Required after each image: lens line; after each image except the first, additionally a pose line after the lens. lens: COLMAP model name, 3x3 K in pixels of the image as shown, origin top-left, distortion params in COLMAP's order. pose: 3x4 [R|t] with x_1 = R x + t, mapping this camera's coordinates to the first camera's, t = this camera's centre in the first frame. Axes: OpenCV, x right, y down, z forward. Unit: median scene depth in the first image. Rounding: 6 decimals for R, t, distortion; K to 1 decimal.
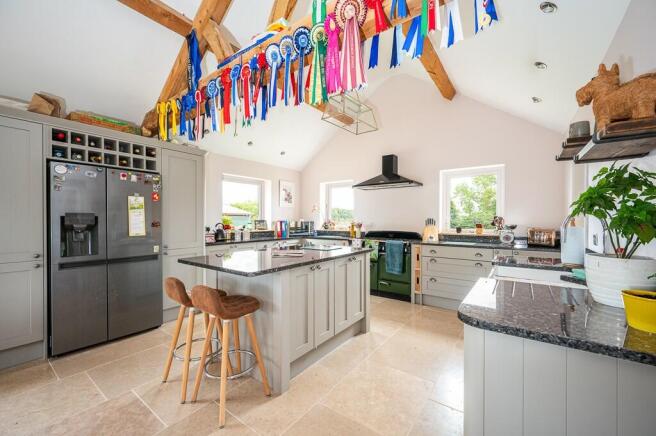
lens RADIAL K [[262.8, 0, 324.6], [0, 262.8, 219.7], [0, 0, 1]] dist [-0.001100, 0.000137]
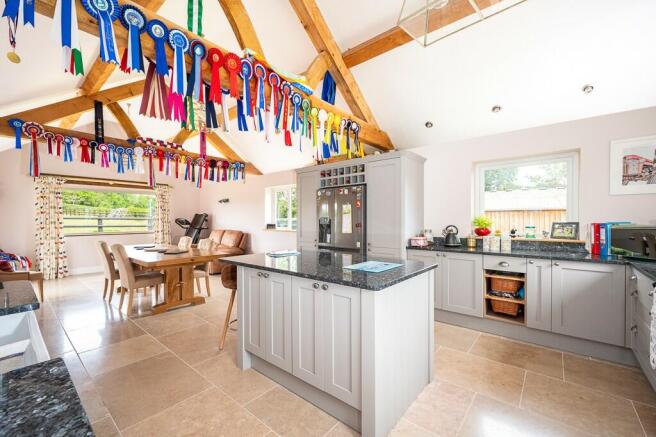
lens RADIAL K [[262.8, 0, 324.6], [0, 262.8, 220.2], [0, 0, 1]] dist [-0.001100, 0.000137]
pose [[-0.043517, 0.003424, -0.999047, 0.658702], [-0.000111, 0.999994, 0.003432, -0.011148], [0.999053, 0.000260, -0.043516, 0.930163]]
